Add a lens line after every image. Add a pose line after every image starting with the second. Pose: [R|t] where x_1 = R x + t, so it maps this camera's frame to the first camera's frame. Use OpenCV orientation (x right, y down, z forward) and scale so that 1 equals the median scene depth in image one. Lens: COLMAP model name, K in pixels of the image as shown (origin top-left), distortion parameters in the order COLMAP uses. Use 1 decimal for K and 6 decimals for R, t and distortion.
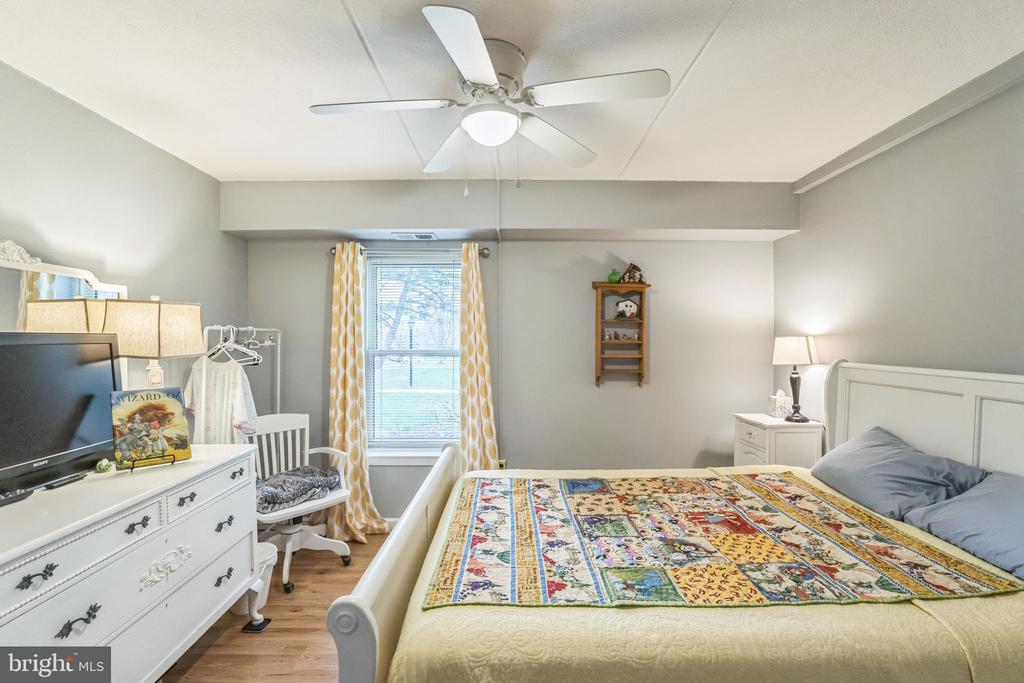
lens RADIAL K [[471.5, 0, 513.1], [0, 471.5, 345.8], [0, 0, 1]] dist [-0.002518, -0.000251]
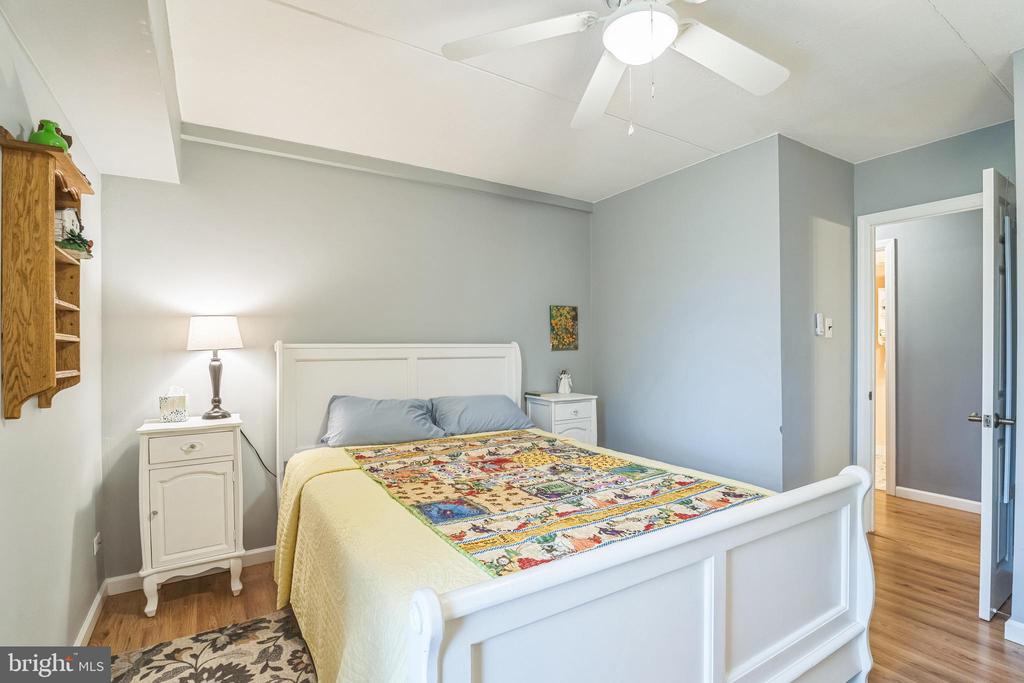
lens RADIAL K [[471.5, 0, 513.1], [0, 471.5, 345.8], [0, 0, 1]] dist [-0.002518, -0.000251]
pose [[-0.528884, 0.004121, 0.848684, -0.533287], [0.018247, 0.999812, 0.006517, 0.052034], [-0.848498, 0.018933, -0.528860, 1.383728]]
